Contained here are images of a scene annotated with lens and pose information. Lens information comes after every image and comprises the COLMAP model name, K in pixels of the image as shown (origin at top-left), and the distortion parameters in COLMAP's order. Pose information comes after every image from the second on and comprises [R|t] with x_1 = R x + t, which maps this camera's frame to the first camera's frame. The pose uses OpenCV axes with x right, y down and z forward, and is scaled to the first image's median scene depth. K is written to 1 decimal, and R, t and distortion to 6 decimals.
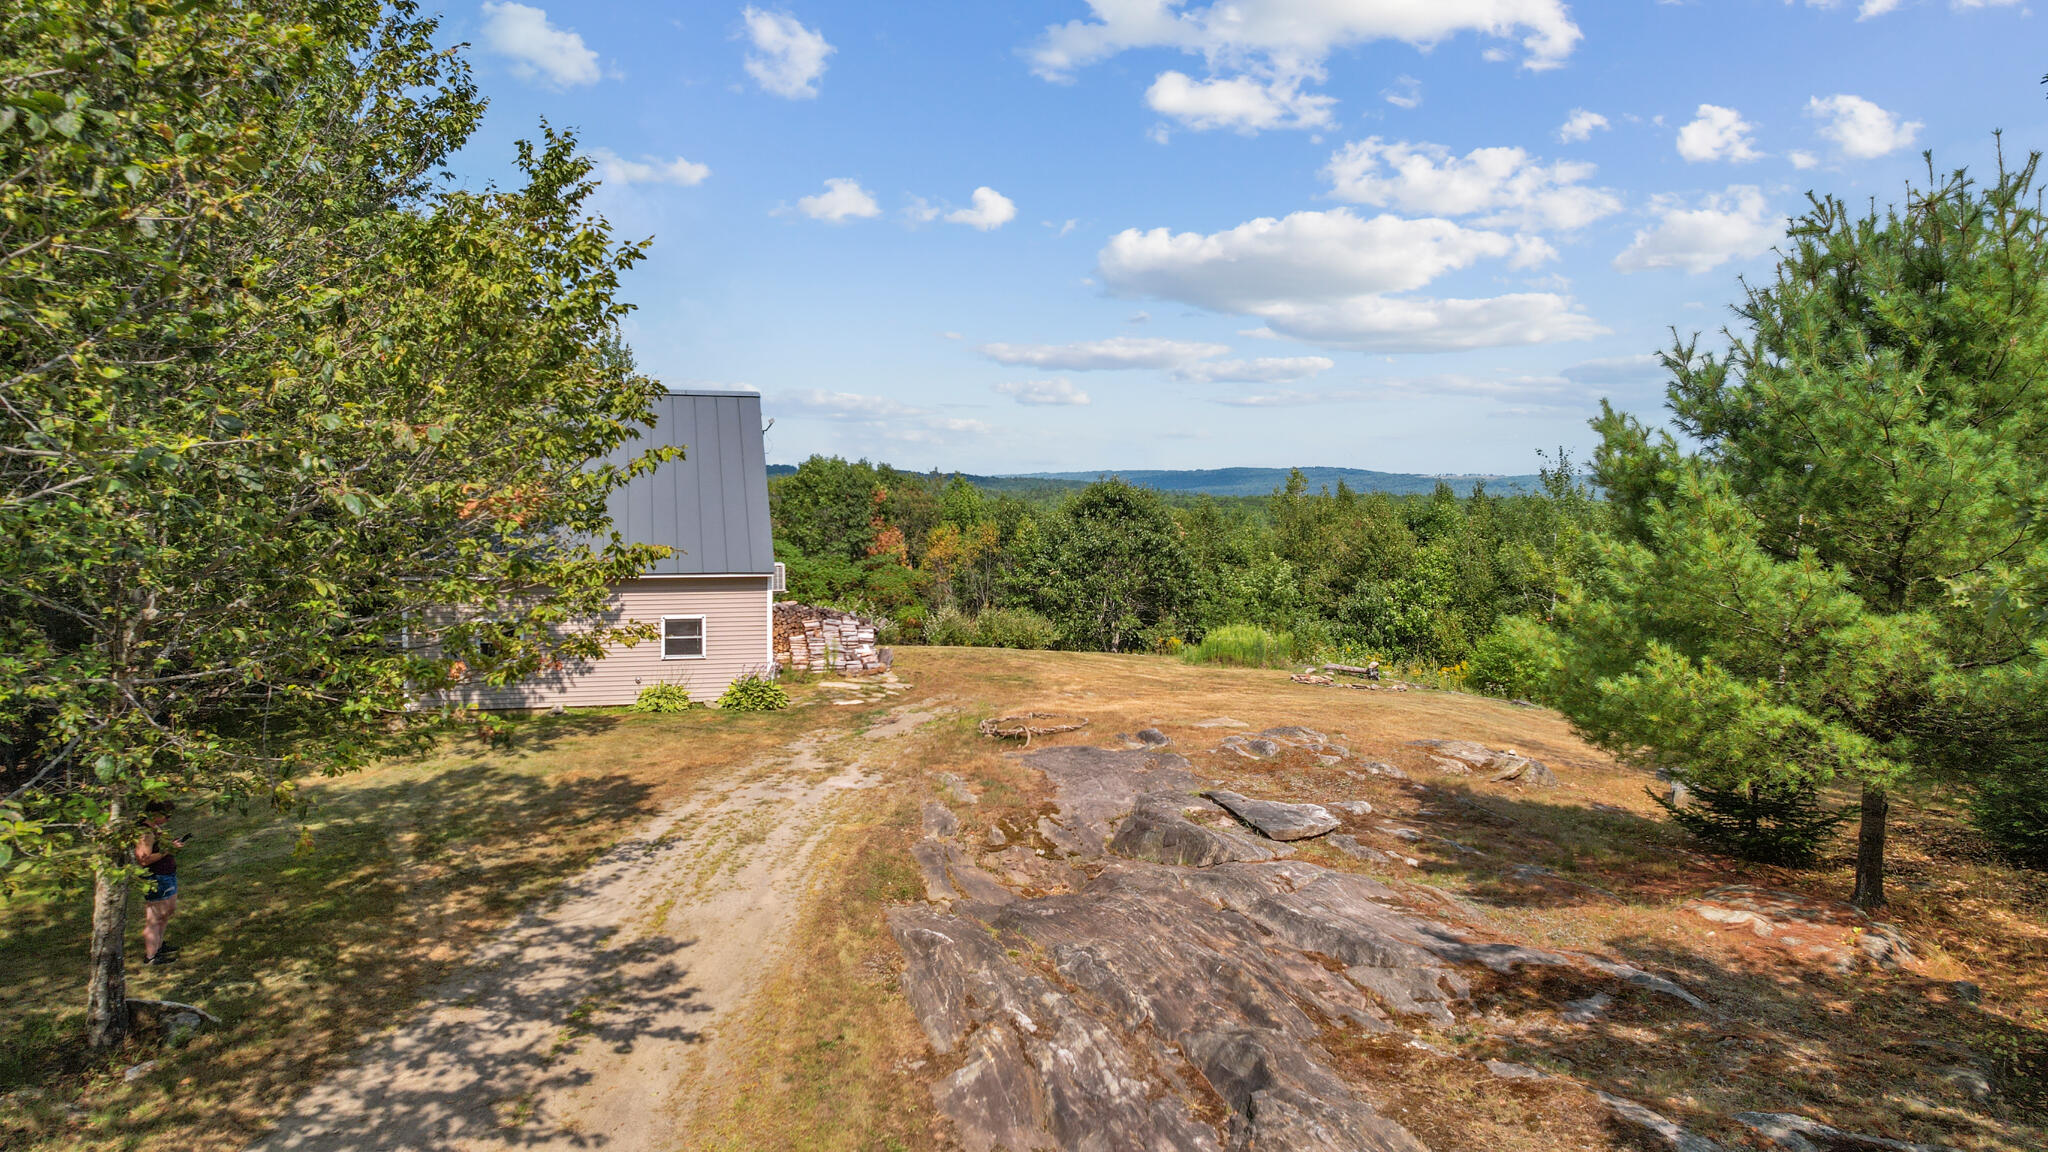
lens RADIAL K [[1314.0, 0, 1013.2], [0, 1314.0, 536.2], [0, 0, 1]] dist [-0.076678, 0.065316]
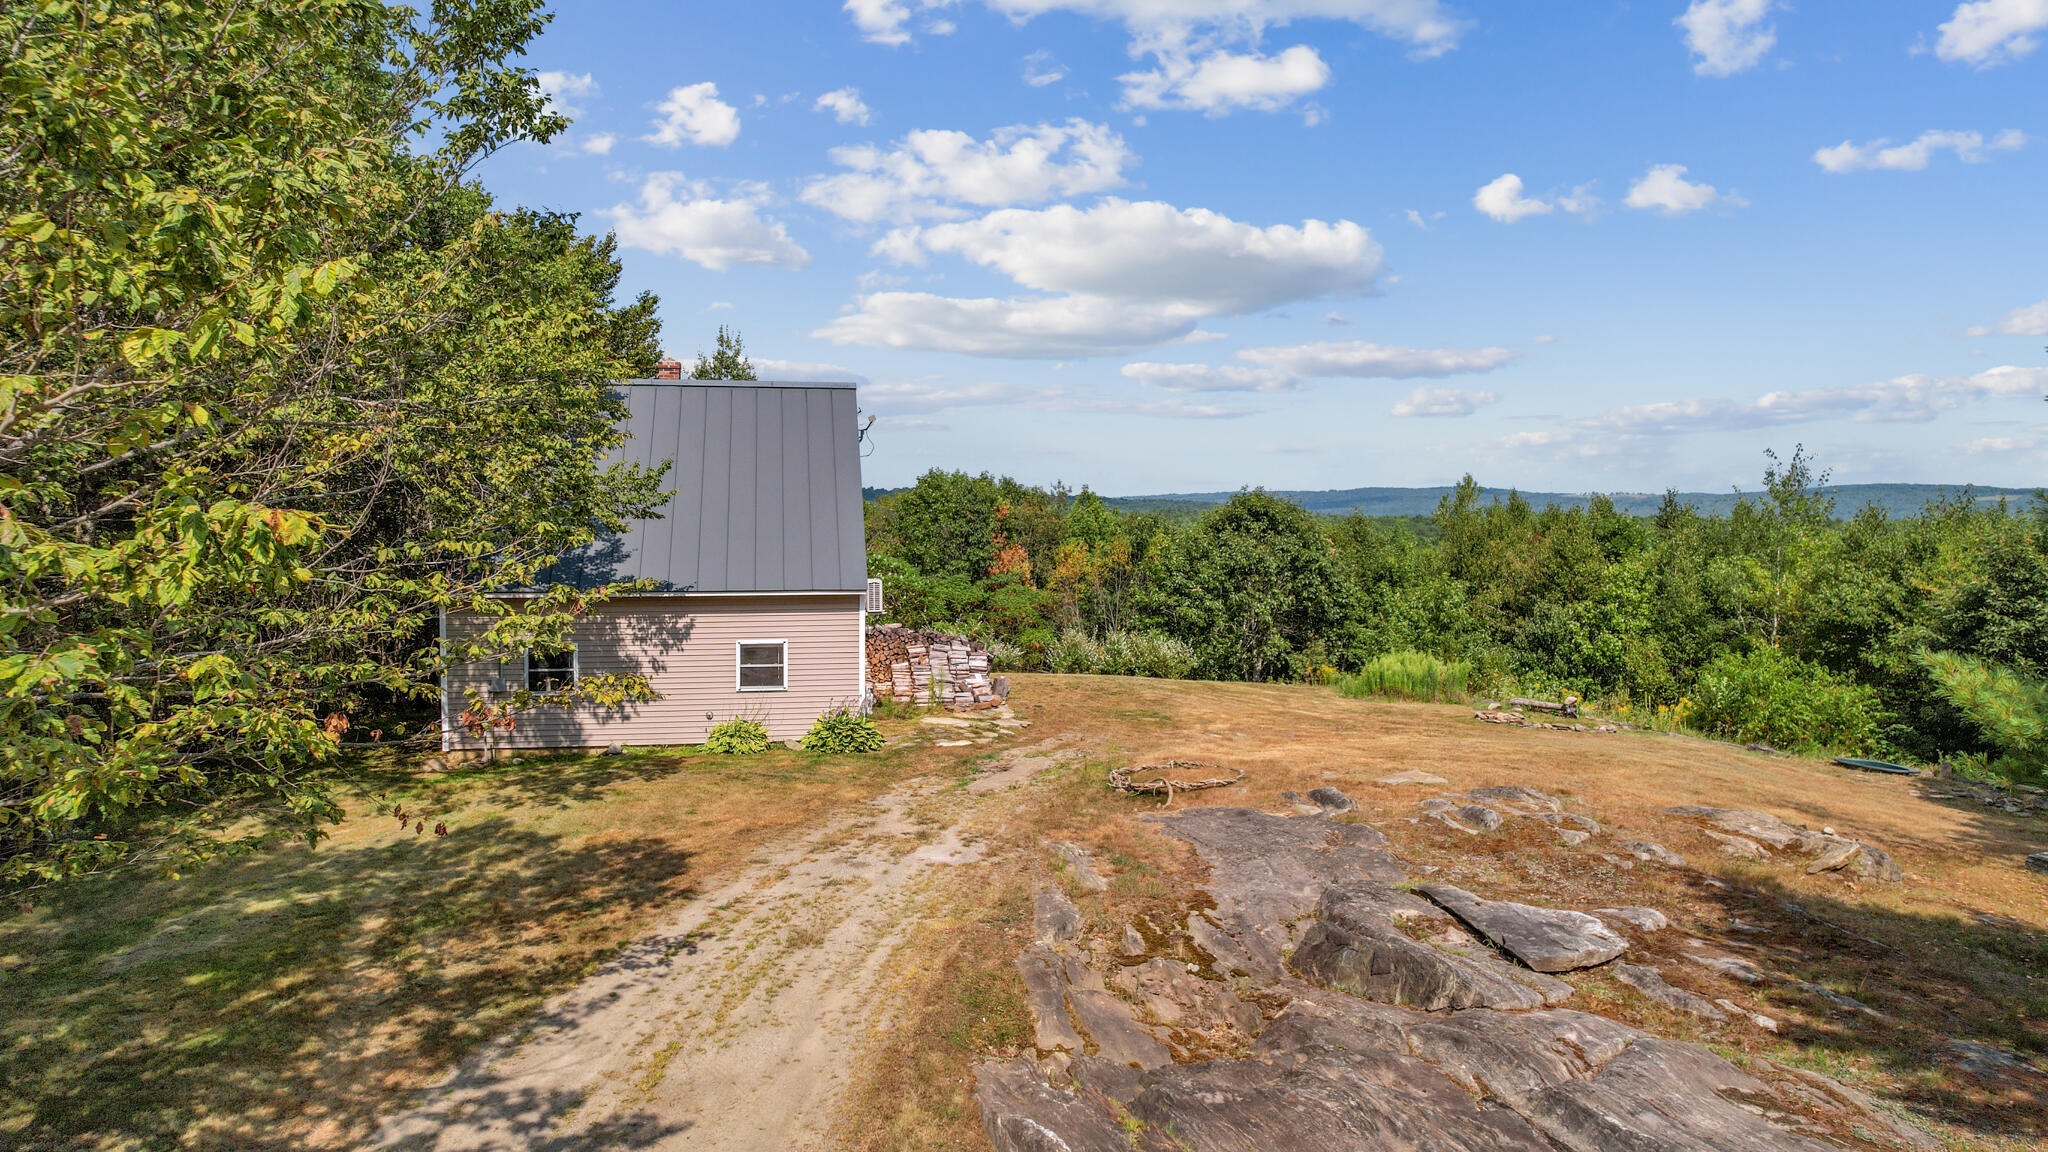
lens RADIAL K [[1314.0, 0, 1013.2], [0, 1314.0, 536.2], [0, 0, 1]] dist [-0.076678, 0.065316]
pose [[0.995221, -0.002195, -0.097621, -0.005443], [0.000531, 0.999854, -0.017069, 0.008586], [0.097644, 0.016936, 0.995077, 0.182519]]
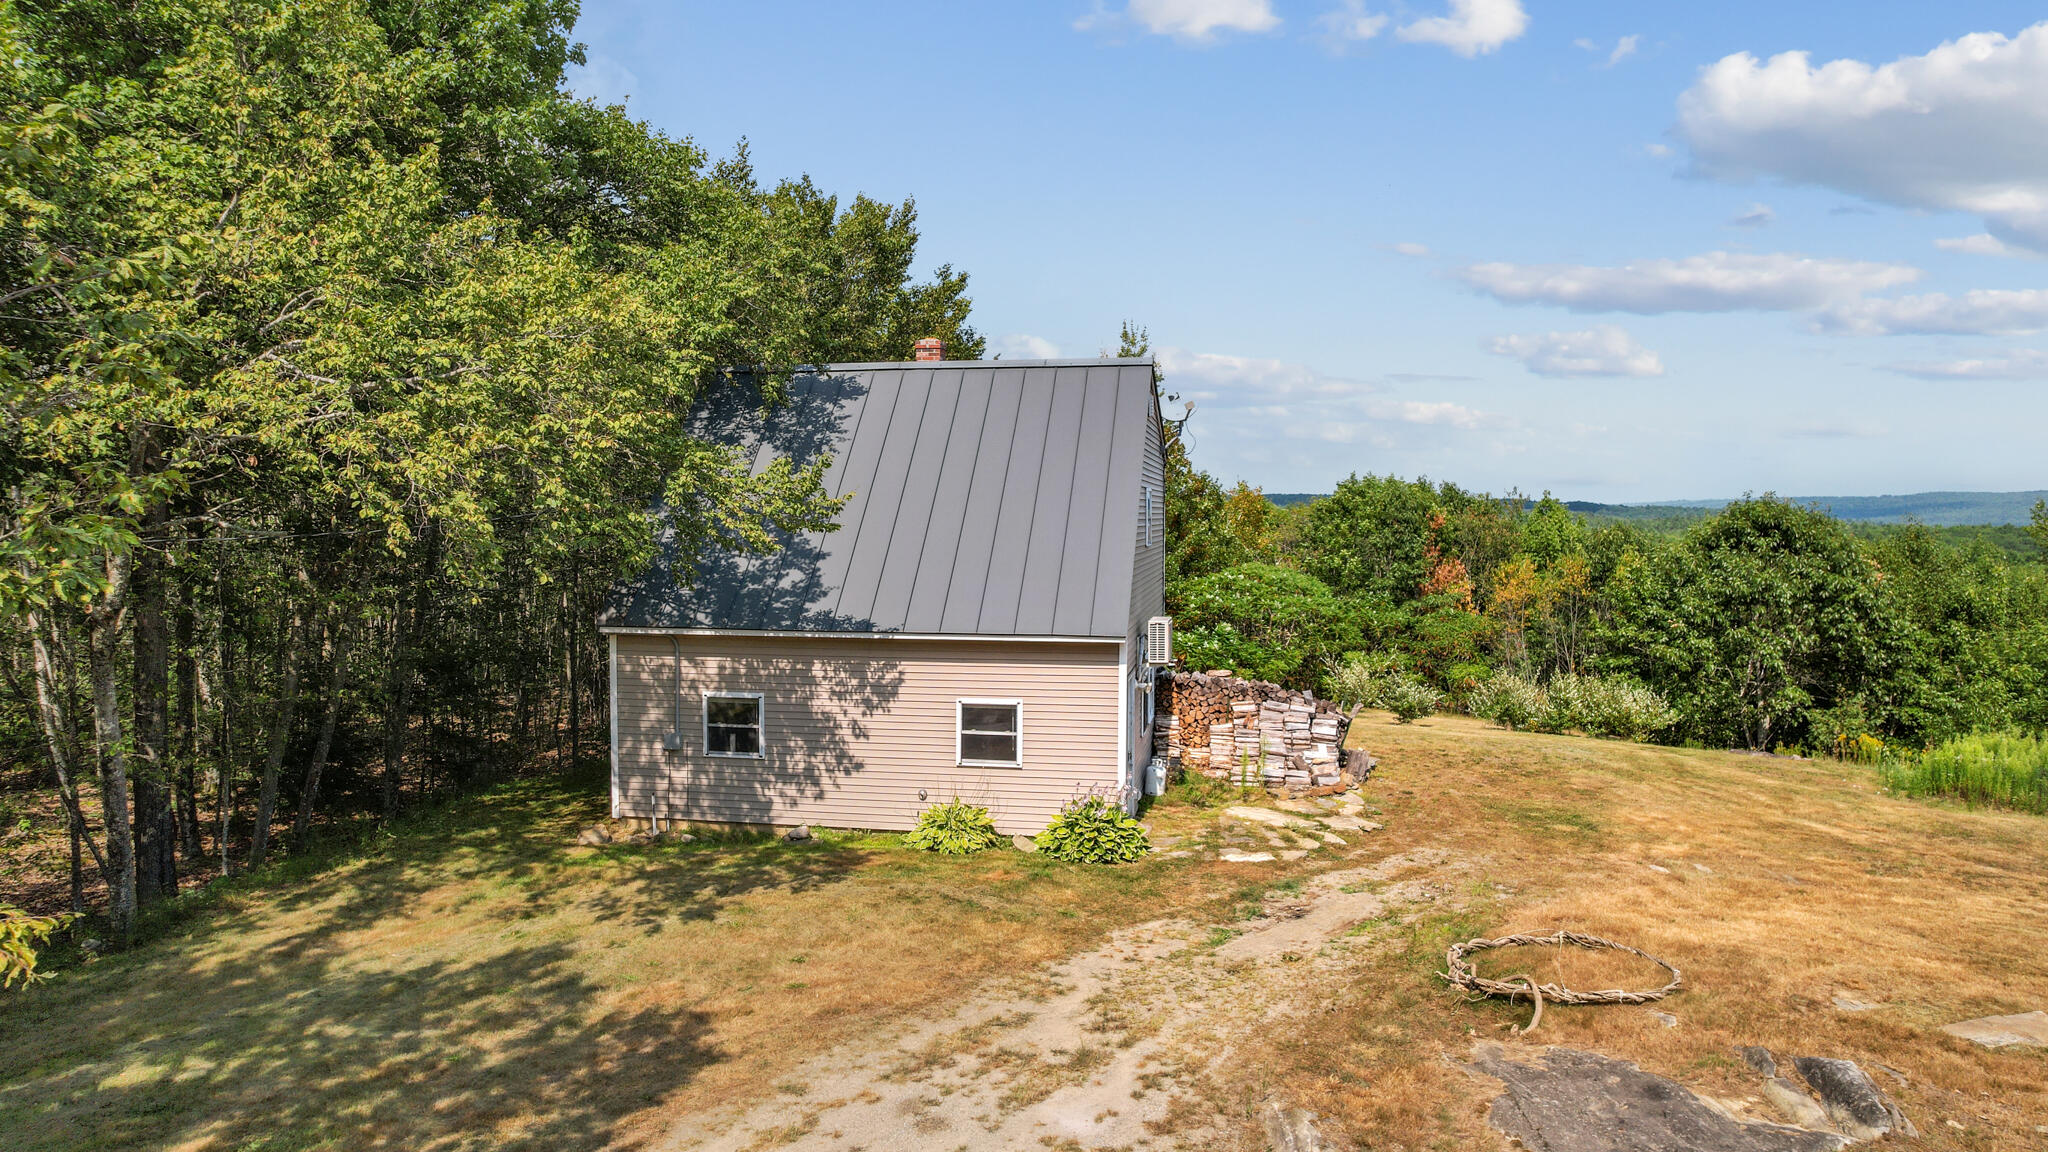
lens RADIAL K [[1314.0, 0, 1013.2], [0, 1314.0, 536.2], [0, 0, 1]] dist [-0.076678, 0.065316]
pose [[0.898472, 0.003281, -0.439019, 0.044942], [-0.013380, 0.999712, -0.019911, -0.007135], [0.438827, 0.023764, 0.898257, 0.475986]]
